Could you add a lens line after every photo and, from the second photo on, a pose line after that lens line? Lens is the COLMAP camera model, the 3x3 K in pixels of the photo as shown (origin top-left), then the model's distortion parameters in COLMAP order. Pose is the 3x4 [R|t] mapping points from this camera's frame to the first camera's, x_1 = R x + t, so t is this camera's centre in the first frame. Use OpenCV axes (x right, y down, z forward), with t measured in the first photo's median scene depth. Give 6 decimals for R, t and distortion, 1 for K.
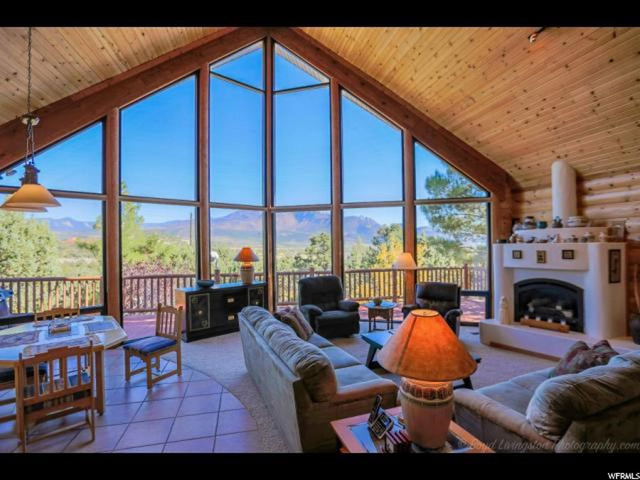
lens RADIAL K [[312.5, 0, 321.3], [0, 312.5, 237.3], [0, 0, 1]] dist [-0.029869, 0.008502]
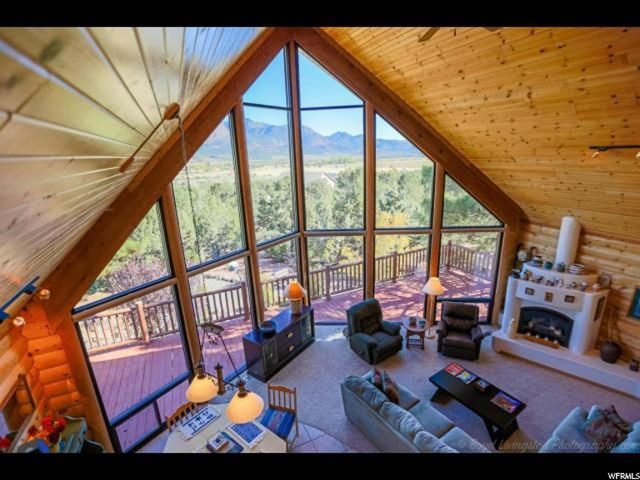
lens RADIAL K [[312.5, 0, 323.7], [0, 312.5, 239.9], [0, 0, 1]] dist [-0.029869, 0.008502]
pose [[0.979983, -0.076160, 0.183938, -0.362183], [0.020823, 0.958076, 0.285757, -0.455837], [-0.197990, -0.276207, 0.940484, 0.019445]]
